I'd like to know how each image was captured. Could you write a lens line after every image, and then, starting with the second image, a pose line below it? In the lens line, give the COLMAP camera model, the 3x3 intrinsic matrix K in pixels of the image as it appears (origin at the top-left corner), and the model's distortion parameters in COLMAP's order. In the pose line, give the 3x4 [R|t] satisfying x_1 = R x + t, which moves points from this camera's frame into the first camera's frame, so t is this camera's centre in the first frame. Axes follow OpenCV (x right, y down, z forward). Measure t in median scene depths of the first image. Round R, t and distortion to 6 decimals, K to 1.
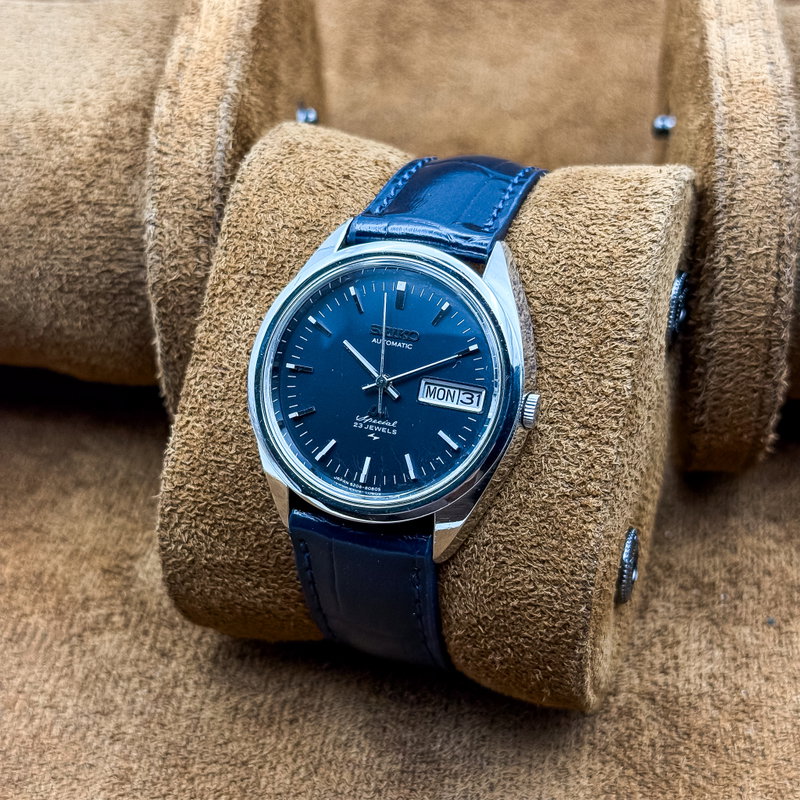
lens RADIAL K [[1523.2, 0, 400.0], [0, 1523.2, 400.0], [0, 0, 1]] dist [0.033131, 0.081045]
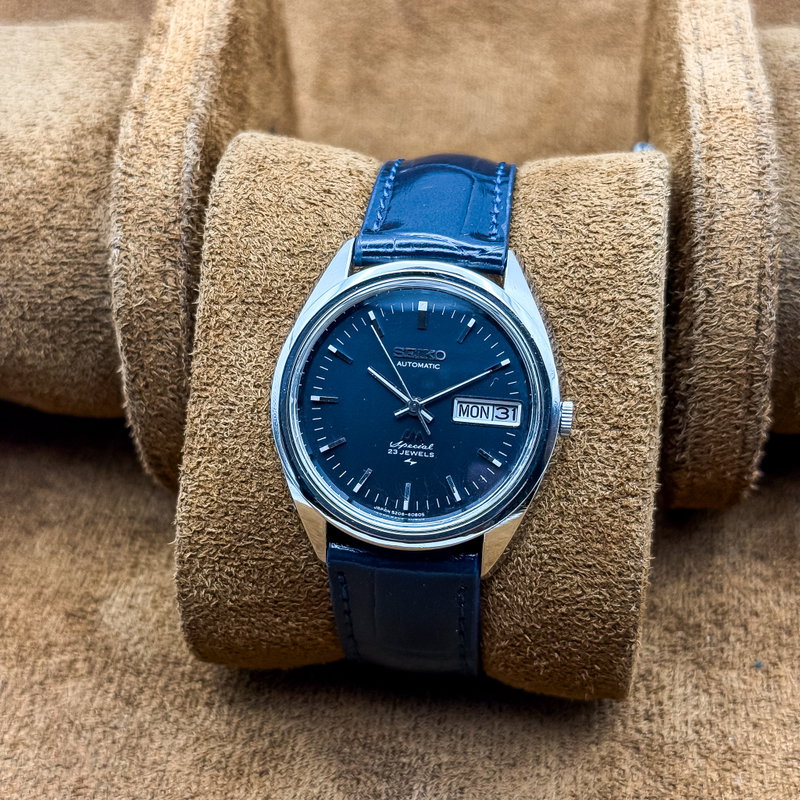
lens RADIAL K [[1523.2, 0, 400.0], [0, 1523.2, 400.0], [0, 0, 1]] dist [0.033131, 0.081045]
pose [[0.980232, -0.108353, 0.165542, -0.174821], [0.100100, 0.993318, 0.057435, -0.069679], [-0.170659, -0.039729, 0.984529, 0.035234]]
